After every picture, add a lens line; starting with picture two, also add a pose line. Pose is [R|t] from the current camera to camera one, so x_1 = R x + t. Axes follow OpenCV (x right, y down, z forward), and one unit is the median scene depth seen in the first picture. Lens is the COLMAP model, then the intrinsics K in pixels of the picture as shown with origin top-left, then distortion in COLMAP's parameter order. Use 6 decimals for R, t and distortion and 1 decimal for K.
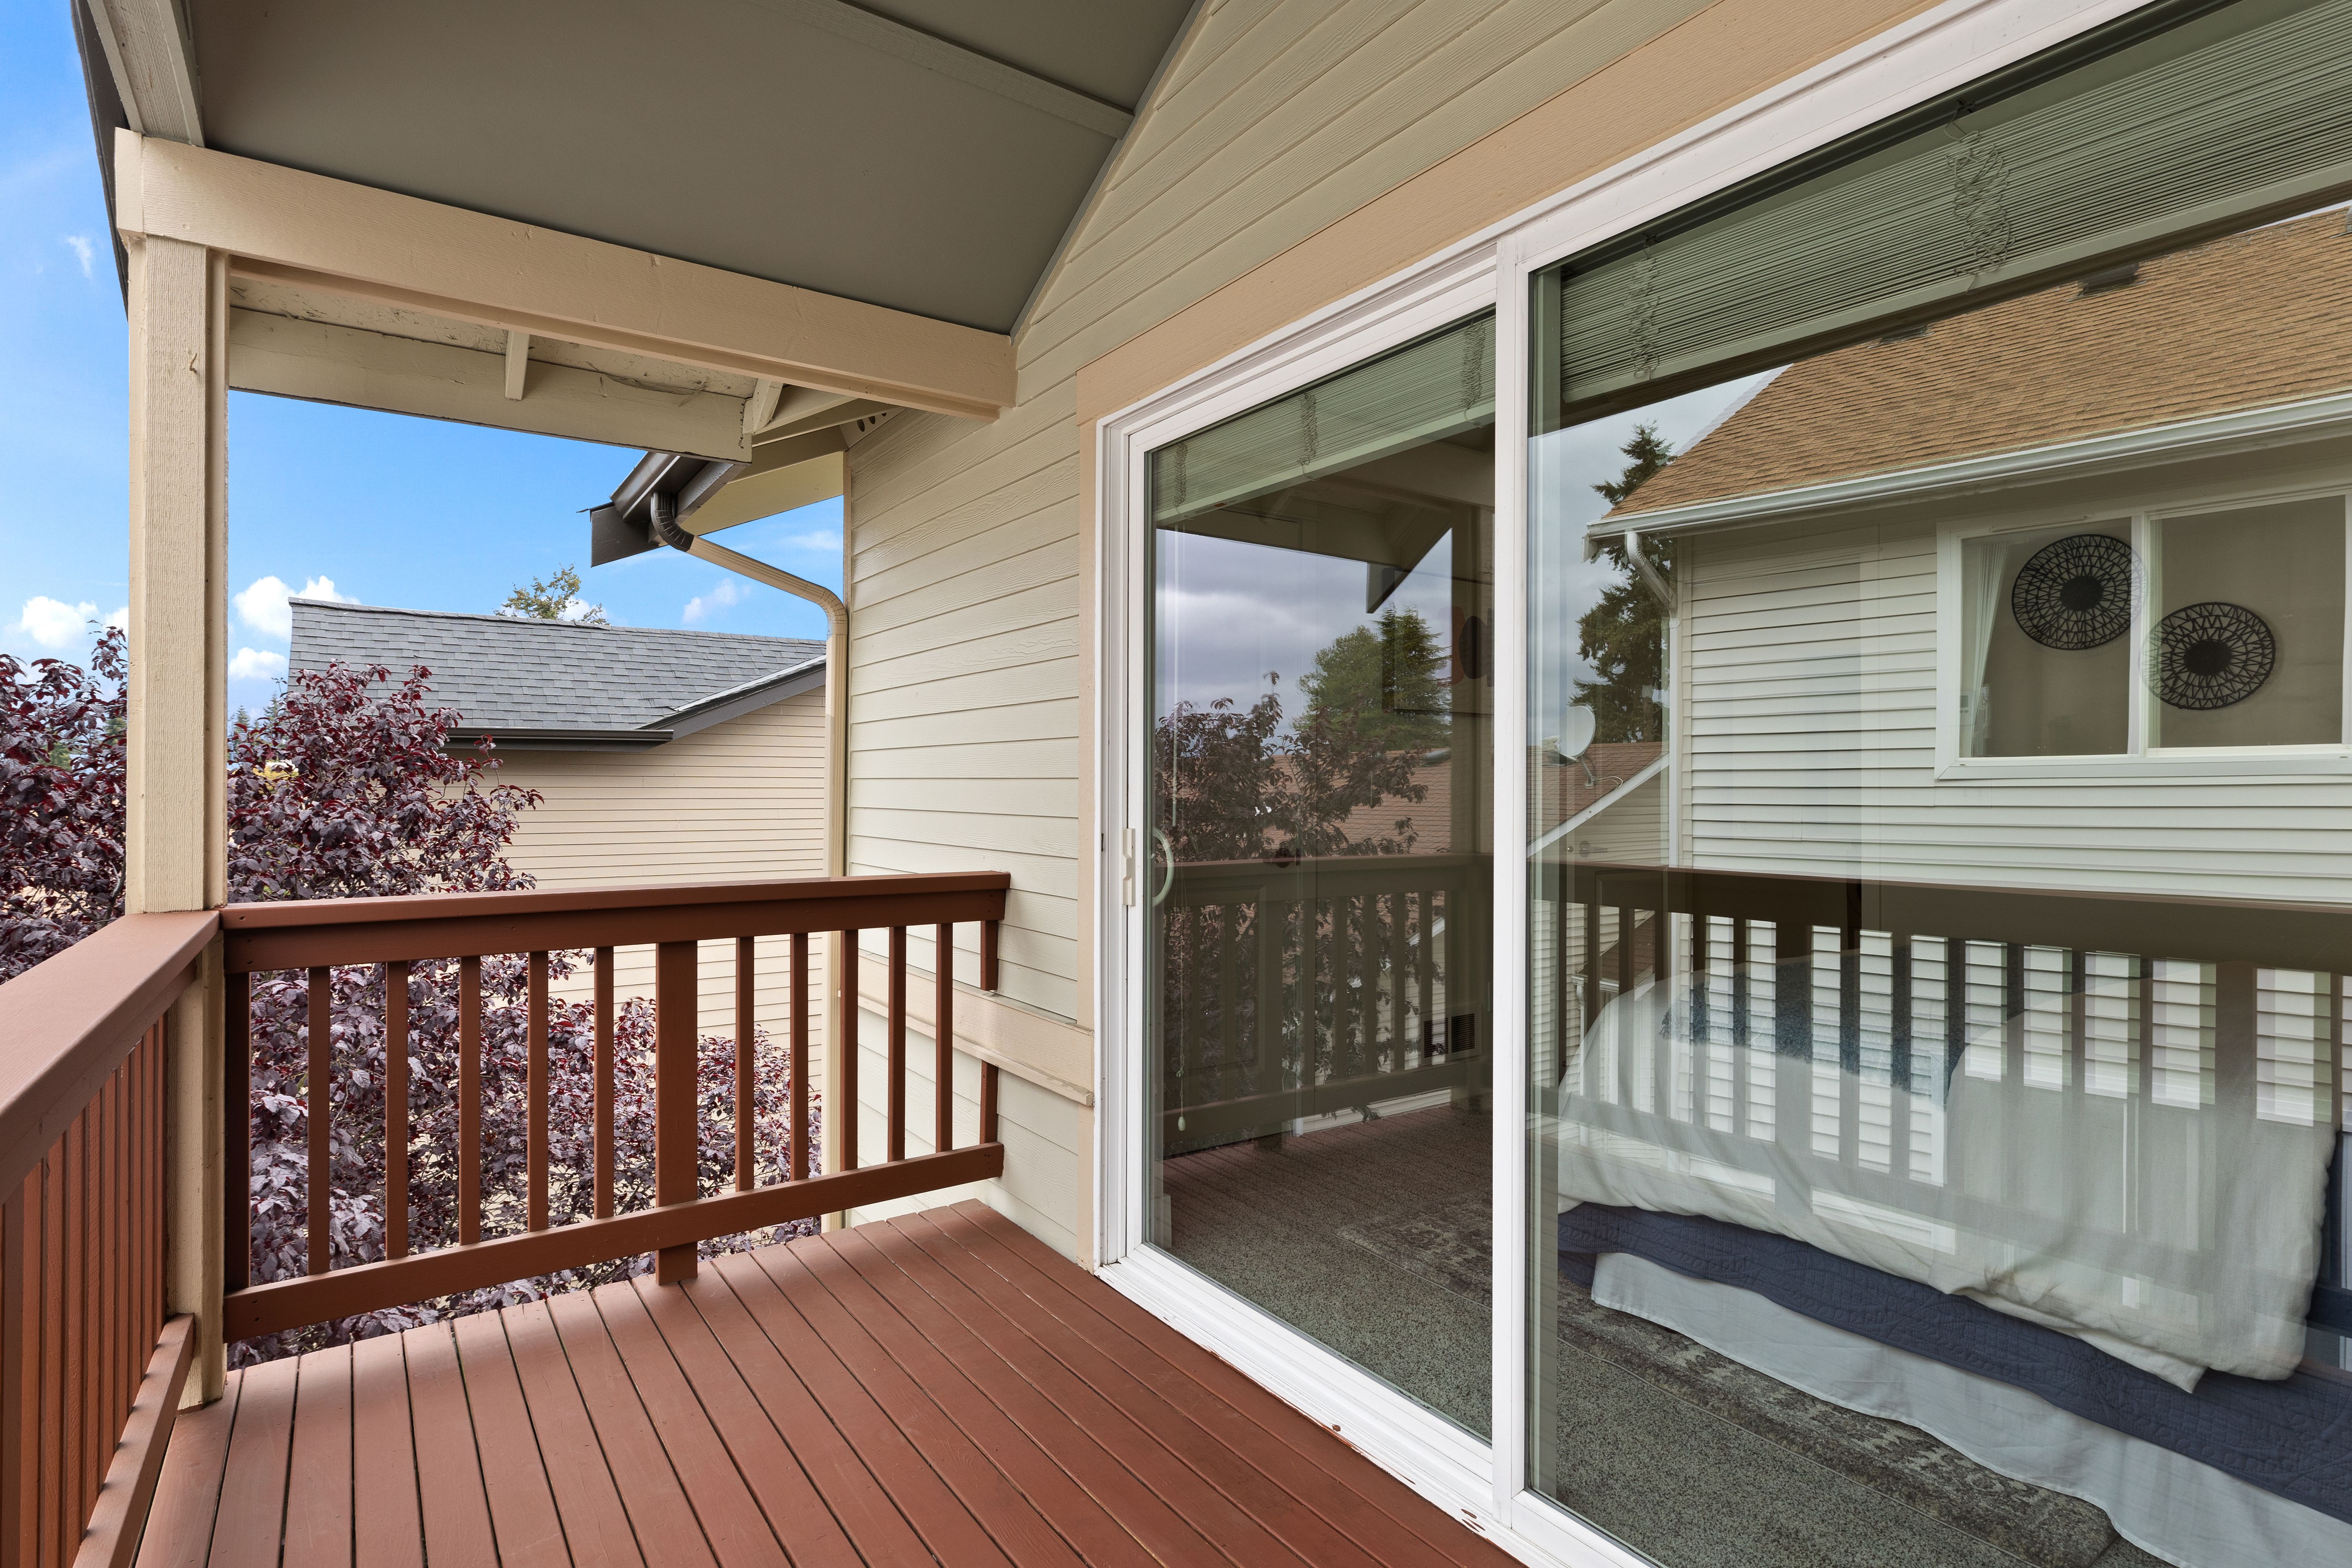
lens RADIAL K [[1176.2, 0, 1211.0], [0, 1176.2, 784.5], [0, 0, 1]] dist [-0.000465, 0.000994]
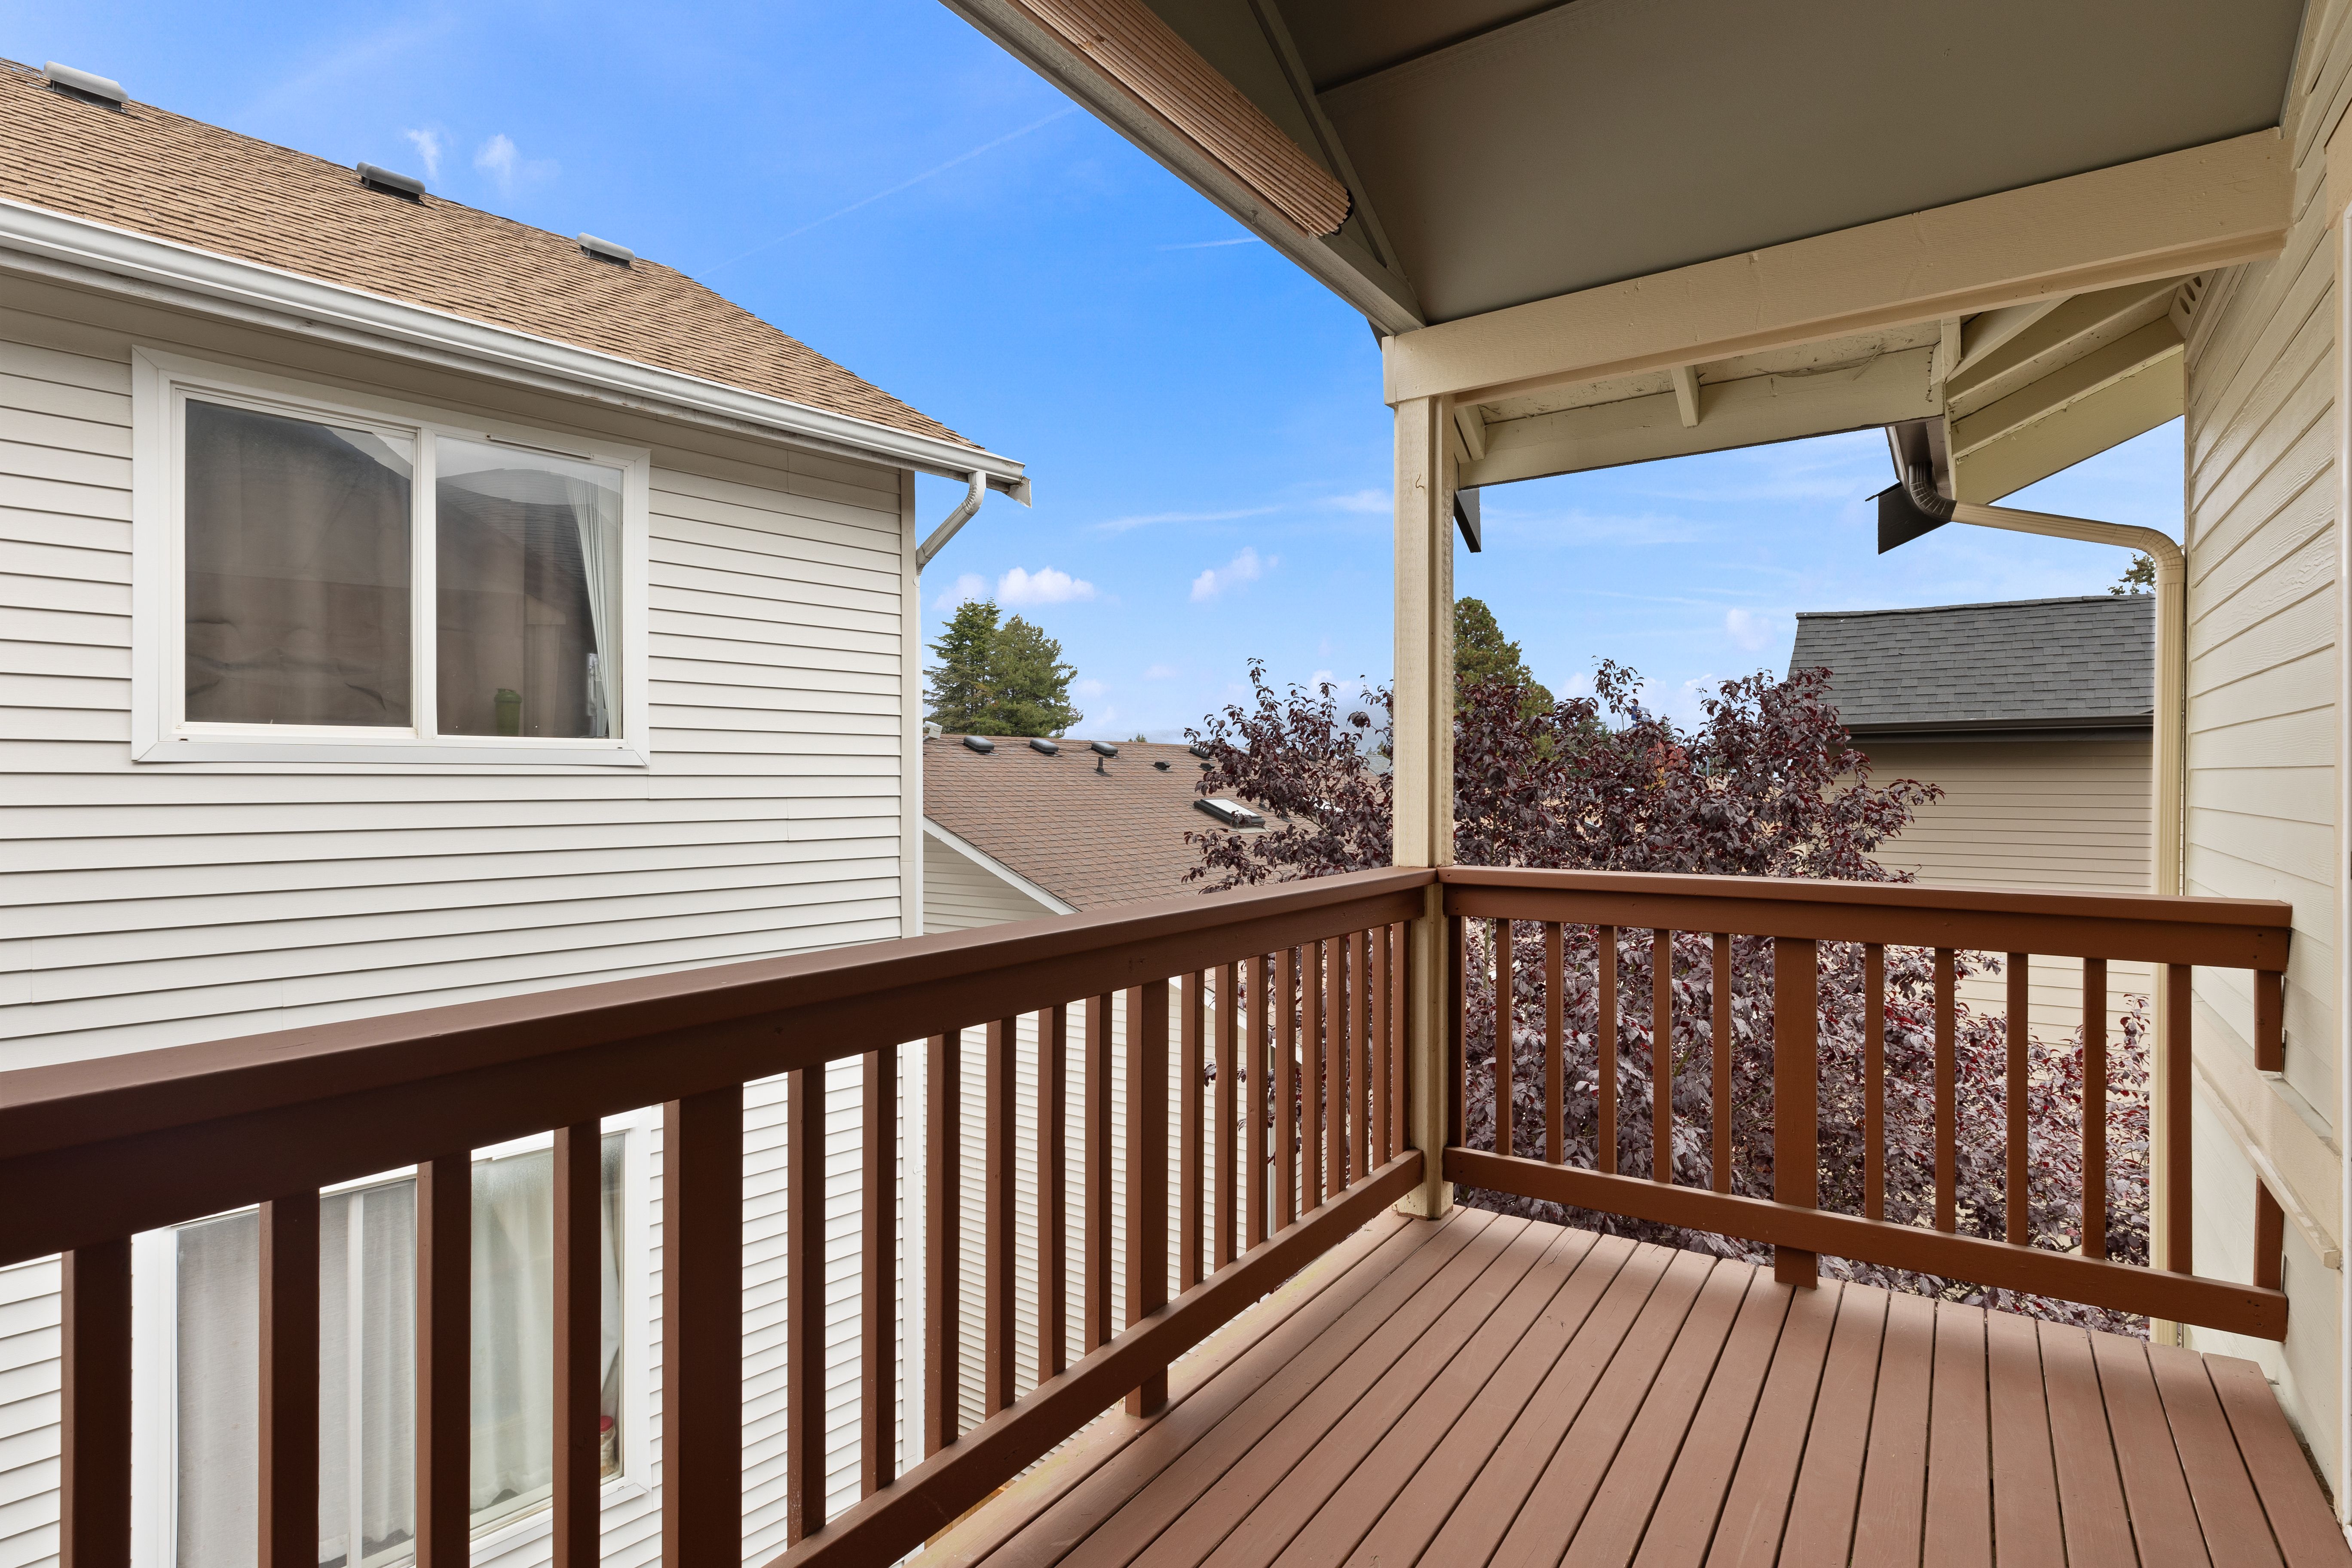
lens RADIAL K [[1176.2, 0, 1211.0], [0, 1176.2, 784.5], [0, 0, 1]] dist [-0.000465, 0.000994]
pose [[0.360151, 0.004144, -0.932885, 0.238160], [0.001904, 0.999985, 0.005177, -0.000461], [0.932892, -0.003641, 0.360137, 0.162234]]
